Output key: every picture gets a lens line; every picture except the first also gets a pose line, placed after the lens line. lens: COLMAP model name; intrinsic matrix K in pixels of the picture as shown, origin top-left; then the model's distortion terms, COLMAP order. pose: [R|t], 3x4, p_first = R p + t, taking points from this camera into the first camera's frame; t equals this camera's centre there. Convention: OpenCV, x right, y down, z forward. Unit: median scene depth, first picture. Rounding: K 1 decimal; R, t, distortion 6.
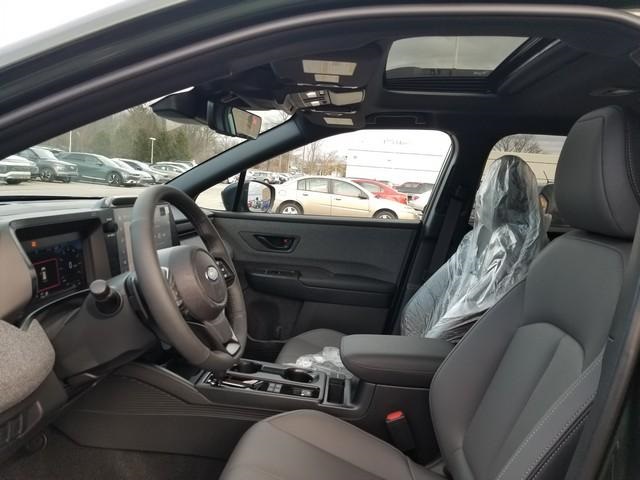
lens RADIAL K [[486.1, 0, 321.6], [0, 486.1, 230.6], [0, 0, 1]] dist [0.078953, -0.165951]
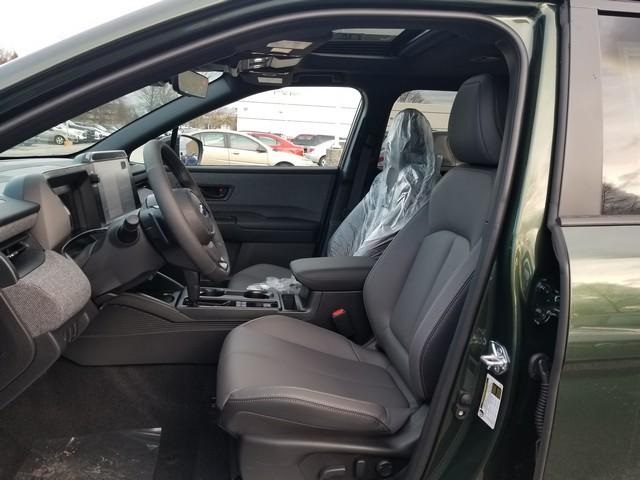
lens RADIAL K [[503.0, 0, 323.9], [0, 503.0, 237.2], [0, 0, 1]] dist [0.086115, -0.188513]
pose [[0.973549, -0.071463, 0.217013, -0.135160], [0.049465, 0.993224, 0.105164, 0.024694], [-0.223057, -0.091648, 0.970488, -0.232846]]
